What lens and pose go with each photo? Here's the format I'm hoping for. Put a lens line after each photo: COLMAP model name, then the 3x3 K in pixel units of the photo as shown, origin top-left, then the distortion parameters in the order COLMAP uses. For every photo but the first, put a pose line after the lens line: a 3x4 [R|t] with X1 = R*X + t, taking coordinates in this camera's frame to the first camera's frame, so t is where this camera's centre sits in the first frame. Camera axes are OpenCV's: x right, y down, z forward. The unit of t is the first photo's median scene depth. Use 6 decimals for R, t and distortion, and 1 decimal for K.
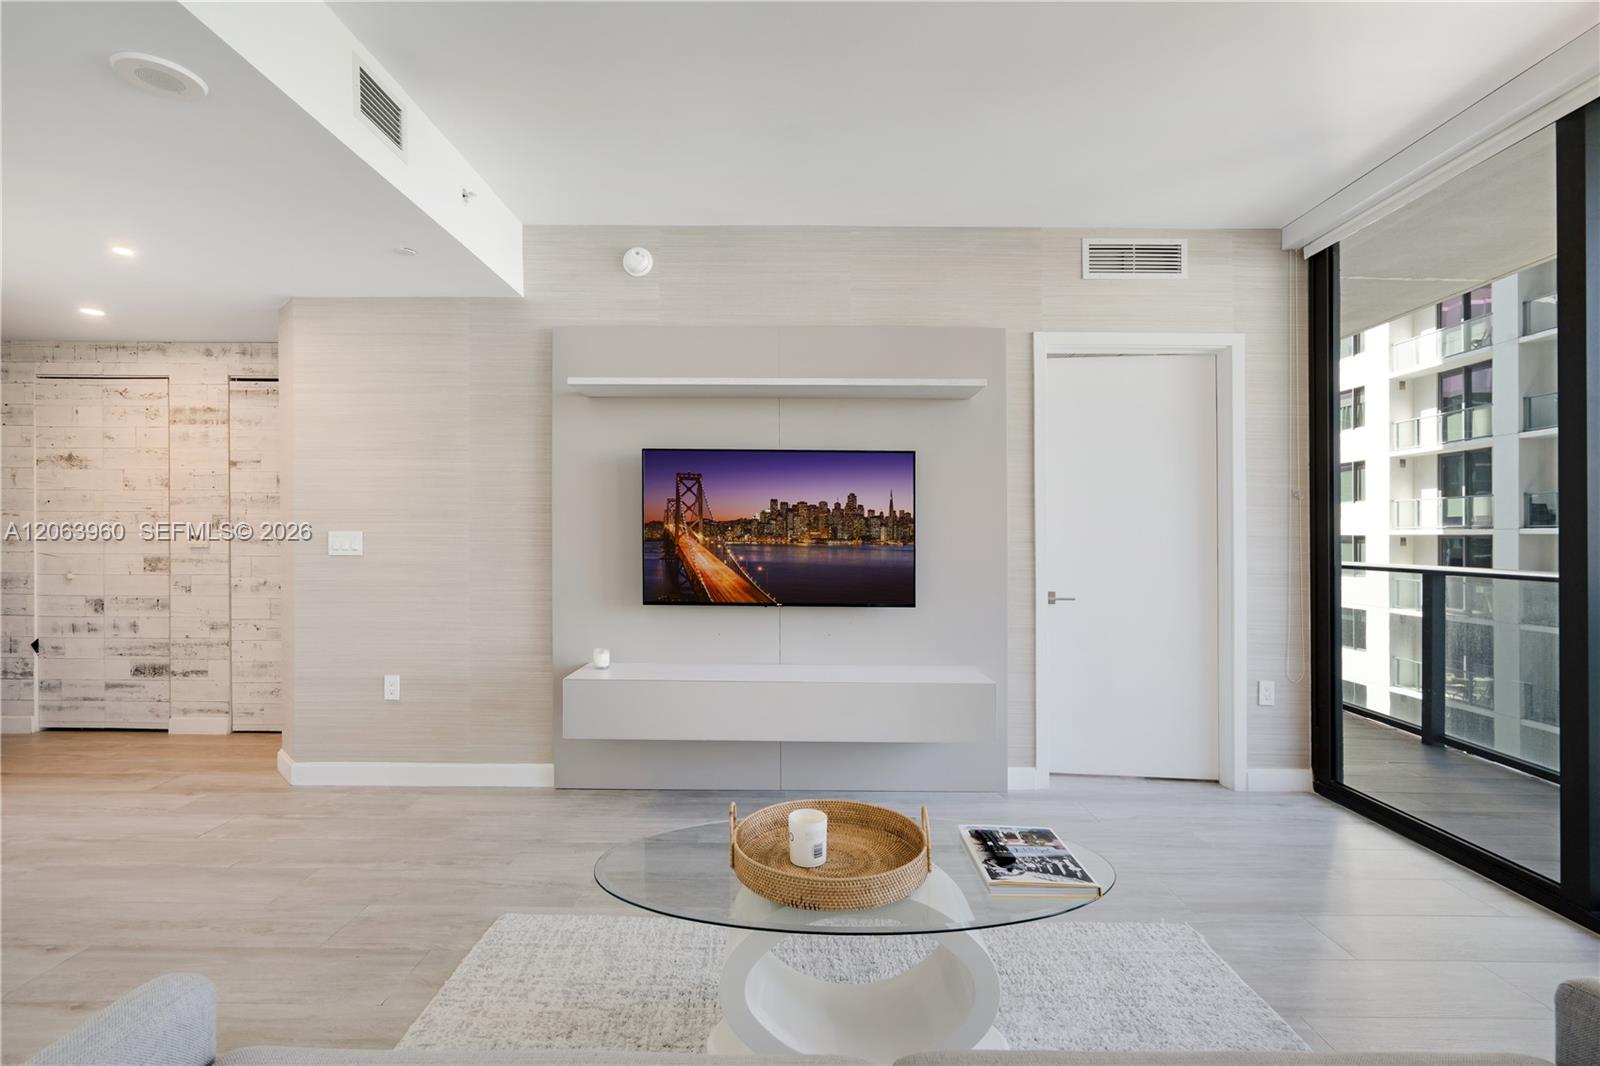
lens RADIAL K [[728.8, 0, 800.0], [0, 728.8, 533.0], [0, 0, 1]] dist [-0.001736, 0.000583]
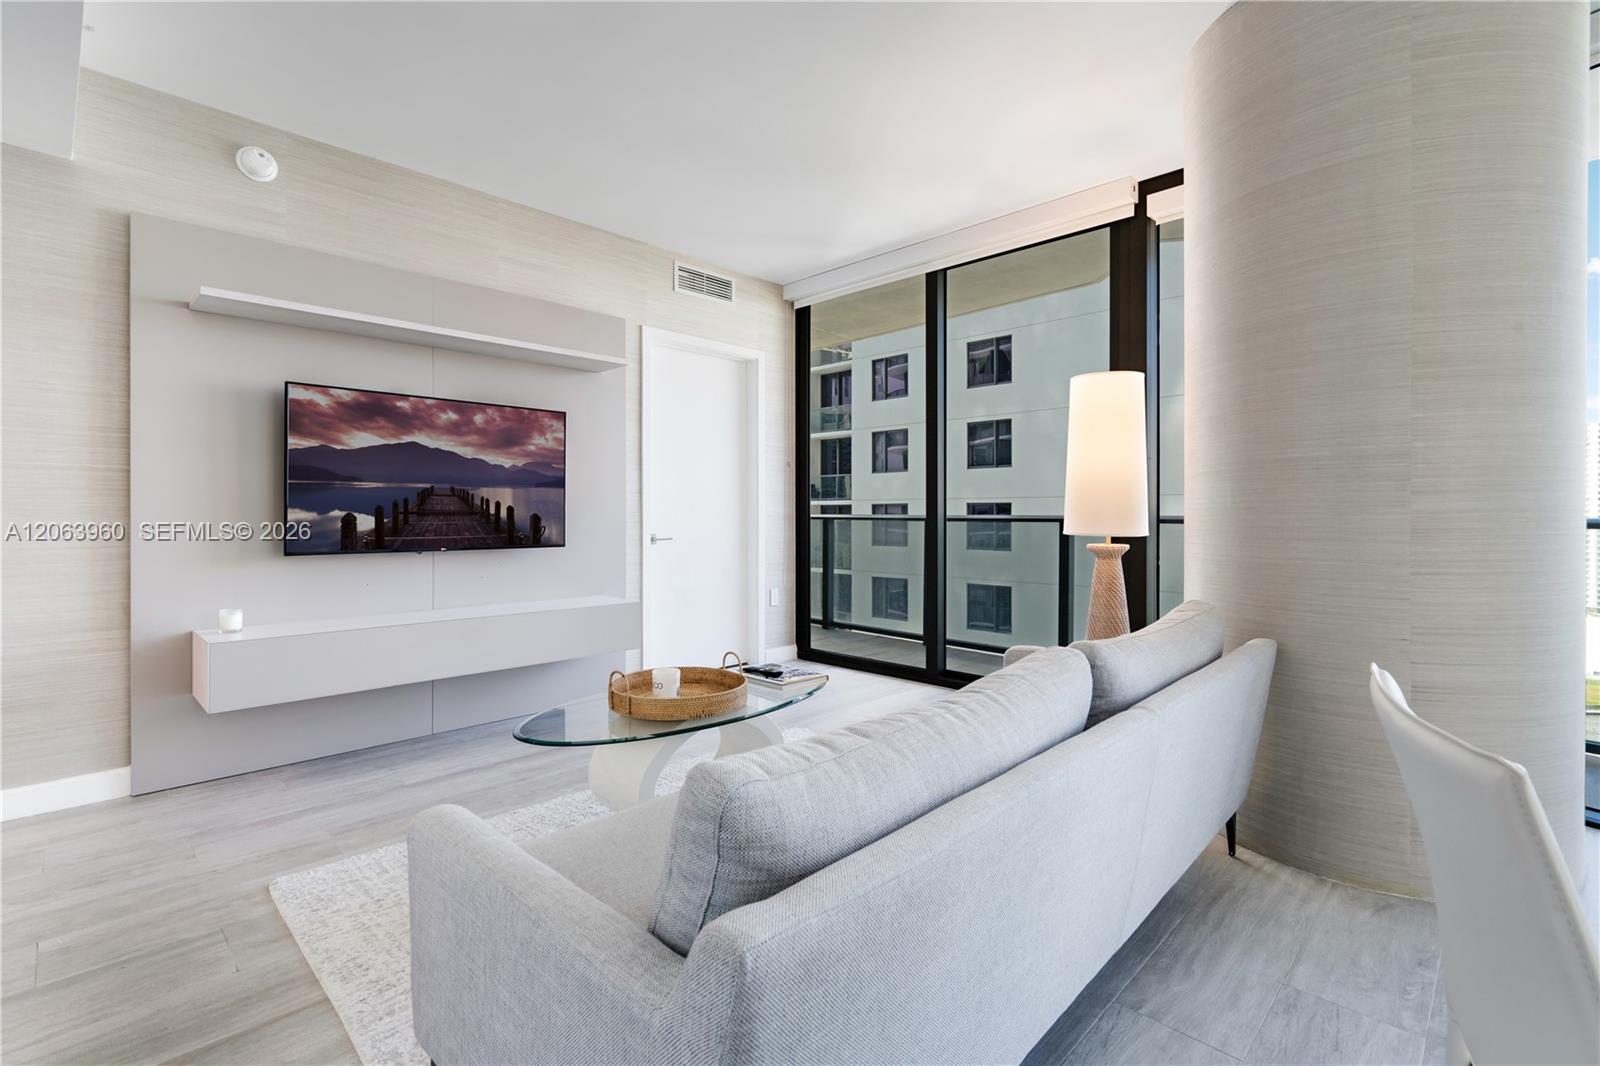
lens RADIAL K [[734.6, 0, 813.2], [0, 734.6, 508.5], [0, 0, 1]] dist [-0.001954, 0.001169]
pose [[0.685803, -0.003349, 0.727779, -0.404317], [0.001670, 0.999994, 0.003028, 0.036684], [-0.727785, -0.000861, 0.685805, -0.082845]]
